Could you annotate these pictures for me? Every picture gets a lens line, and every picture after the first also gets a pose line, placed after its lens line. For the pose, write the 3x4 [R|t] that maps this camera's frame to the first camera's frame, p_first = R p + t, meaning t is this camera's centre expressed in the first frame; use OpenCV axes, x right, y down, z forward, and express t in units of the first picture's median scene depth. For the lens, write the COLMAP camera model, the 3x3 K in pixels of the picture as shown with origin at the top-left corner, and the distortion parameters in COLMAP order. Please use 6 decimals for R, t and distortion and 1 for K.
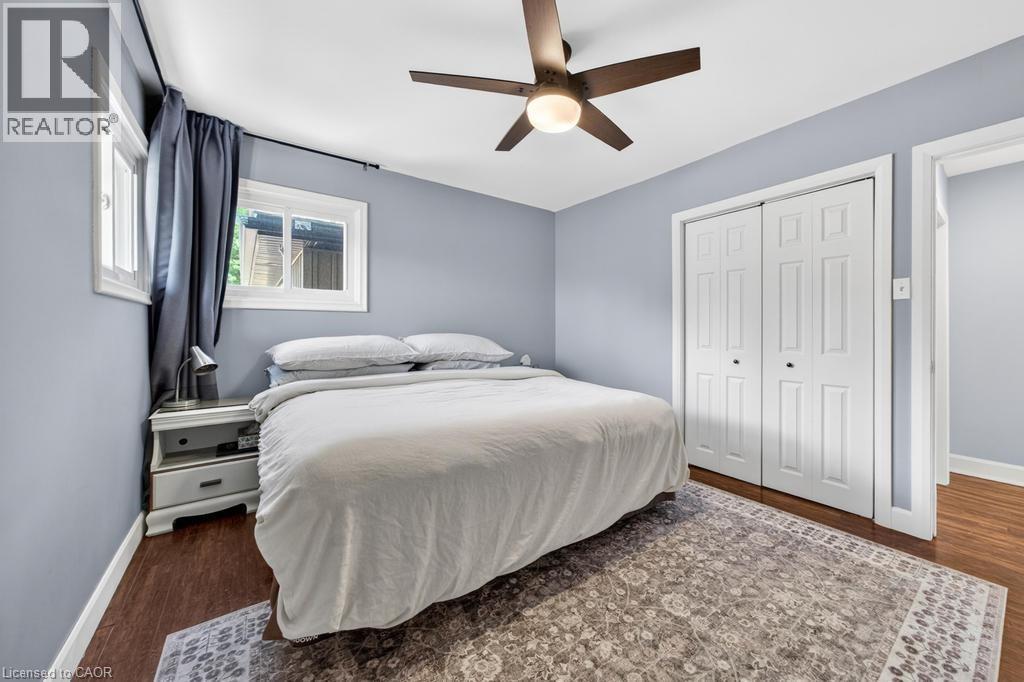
lens RADIAL K [[379.1, 0, 548.4], [0, 379.1, 318.5], [0, 0, 1]] dist [0.011212, -0.000371]
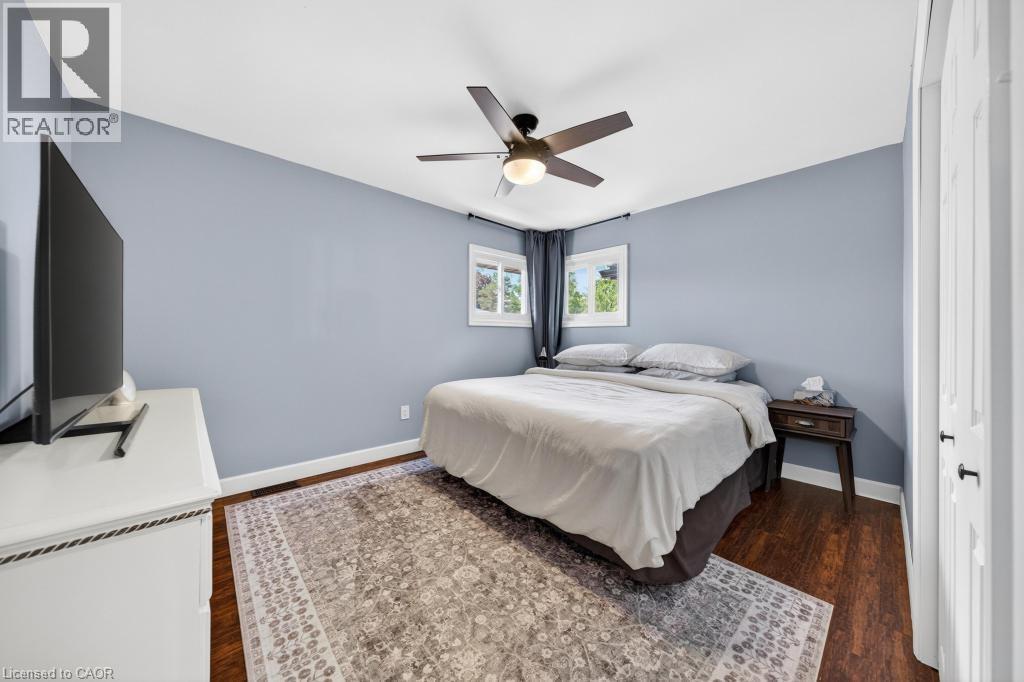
lens RADIAL K [[345.0, 0, 514.7], [0, 345.0, 343.5], [0, 0, 1]] dist [-0.005235, 0.000421]
pose [[0.069582, 0.005587, -0.997561, 1.278139], [0.023174, 0.999705, 0.007215, 0.047543], [0.997307, -0.023620, 0.069432, 1.010245]]
